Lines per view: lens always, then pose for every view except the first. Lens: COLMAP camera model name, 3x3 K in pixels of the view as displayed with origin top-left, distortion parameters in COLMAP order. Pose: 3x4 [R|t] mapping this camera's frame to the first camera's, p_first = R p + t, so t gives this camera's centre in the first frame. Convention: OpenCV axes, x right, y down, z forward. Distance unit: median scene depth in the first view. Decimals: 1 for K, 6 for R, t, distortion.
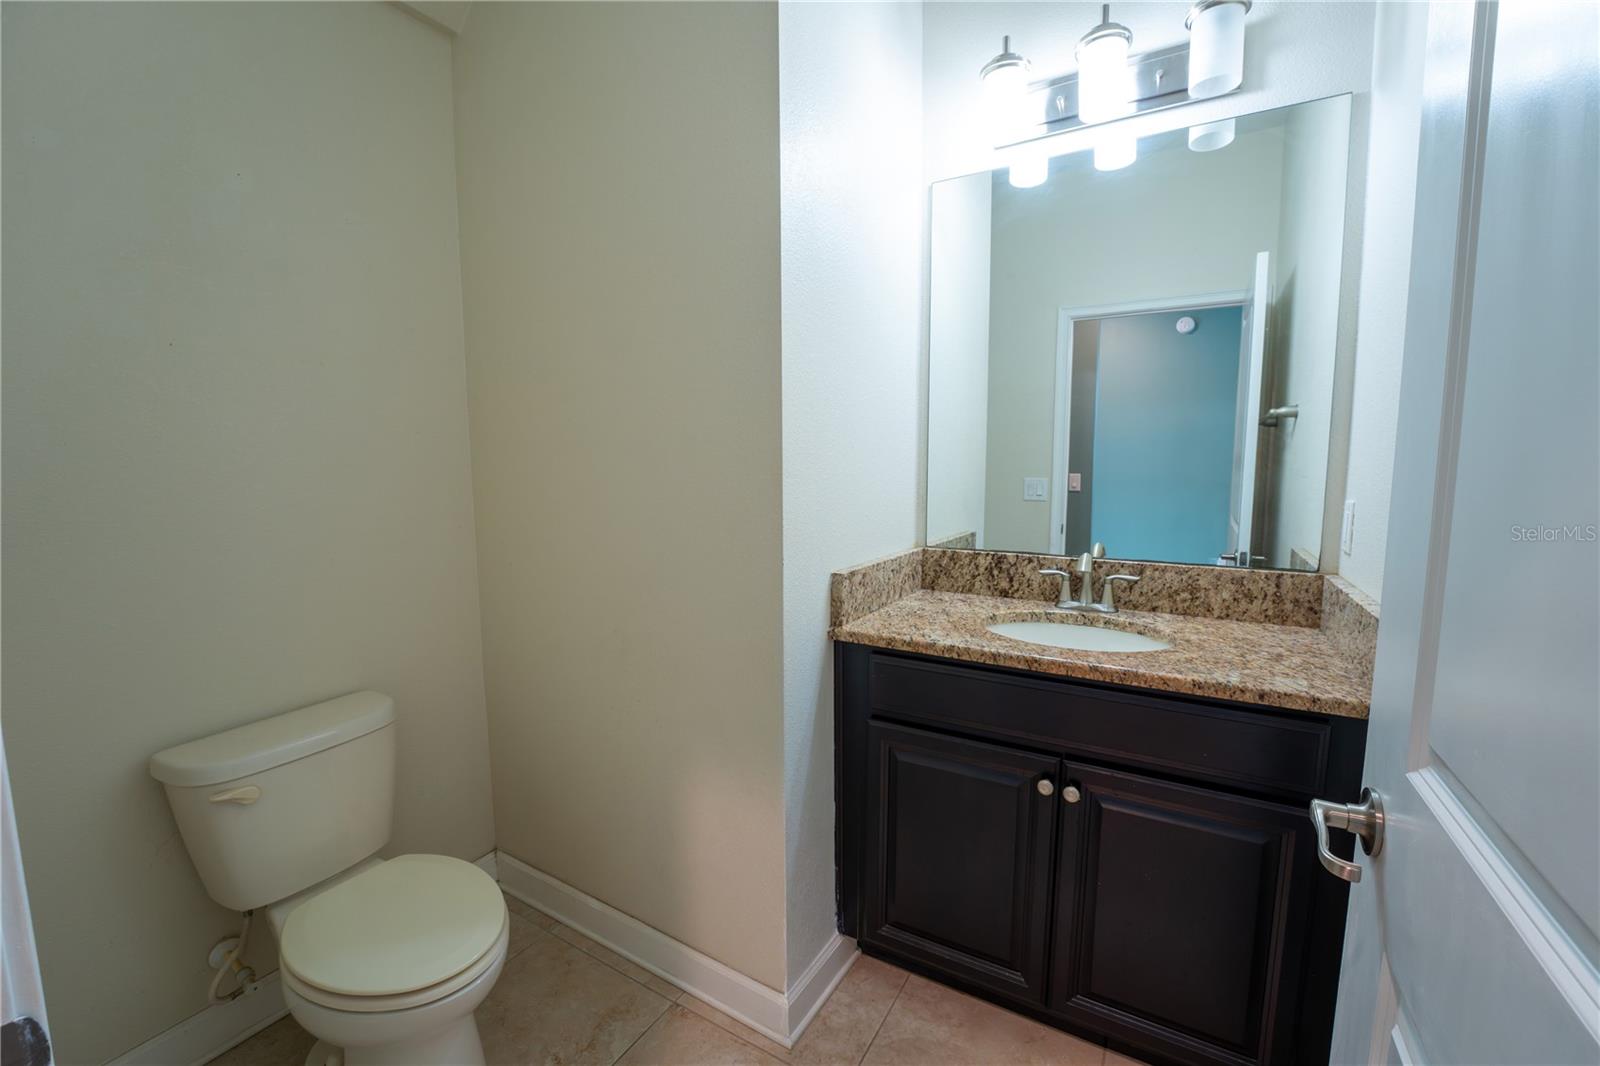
lens RADIAL K [[652.3, 0, 786.1], [0, 652.3, 522.6], [0, 0, 1]] dist [-0.024589, -0.000313]
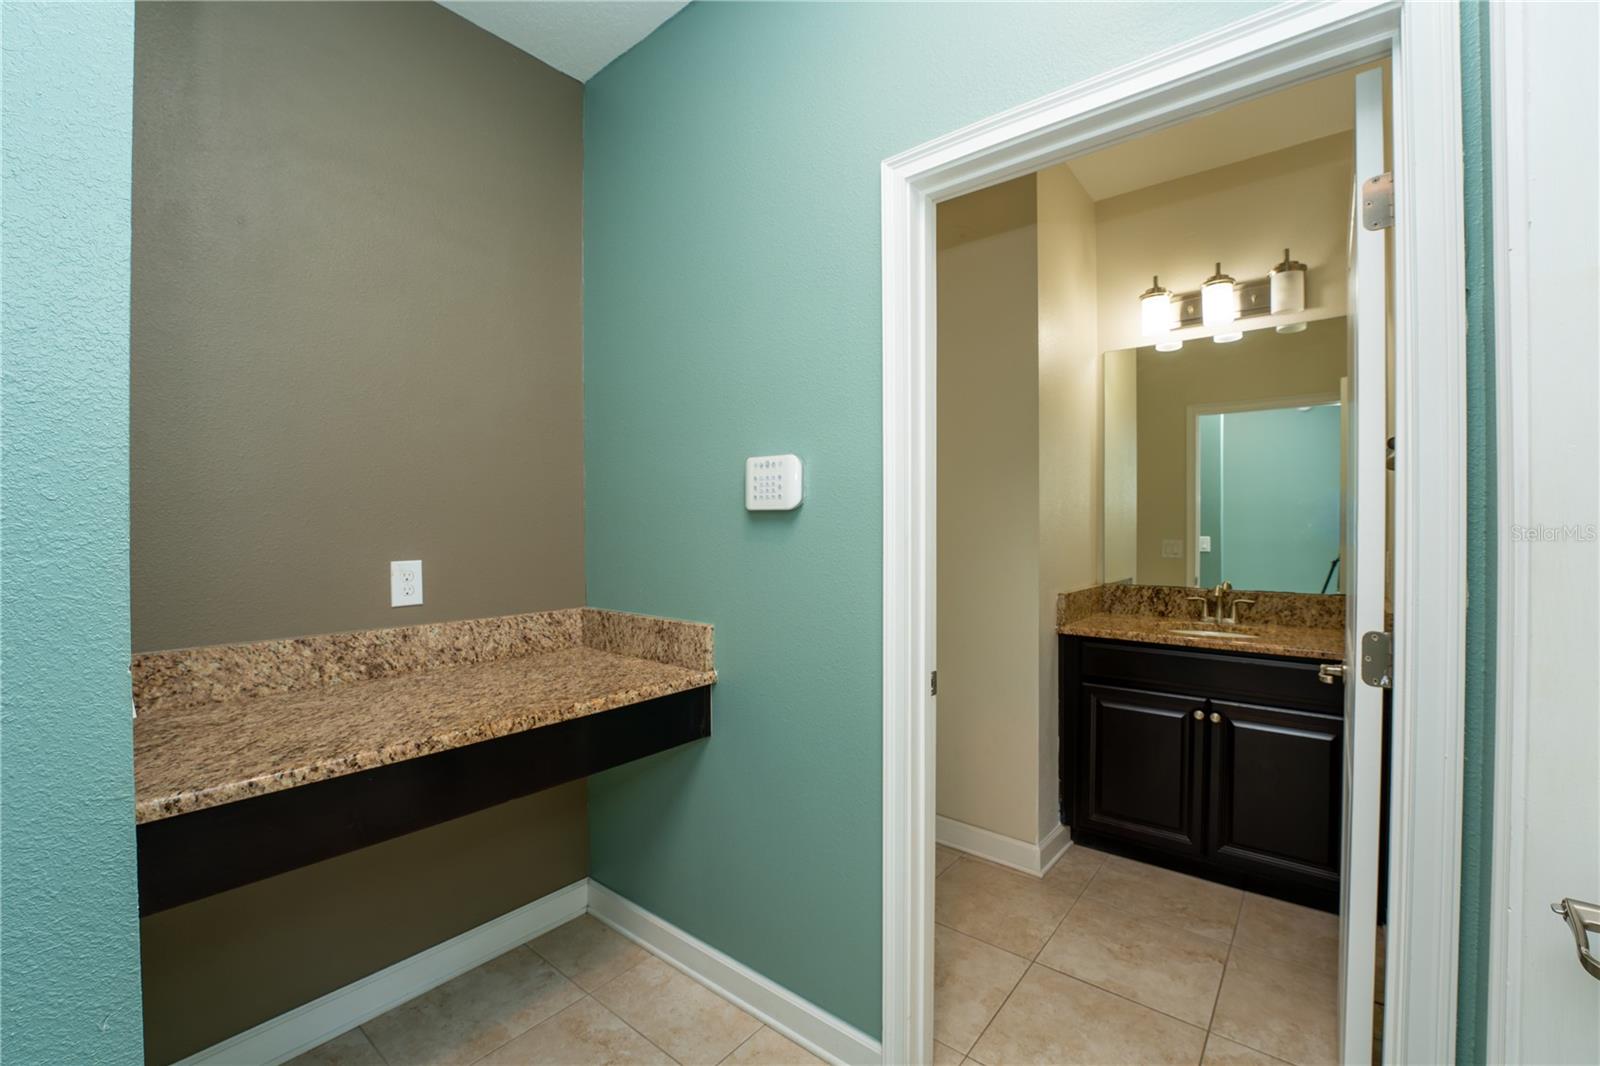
lens RADIAL K [[652.3, 0, 794.9], [0, 652.3, 527.7], [0, 0, 1]] dist [-0.024589, -0.000313]
pose [[0.989903, 0.001683, -0.141739, -0.343478], [-0.014689, 0.995765, -0.090759, 0.065915], [0.140986, 0.091925, 0.985735, -0.724374]]
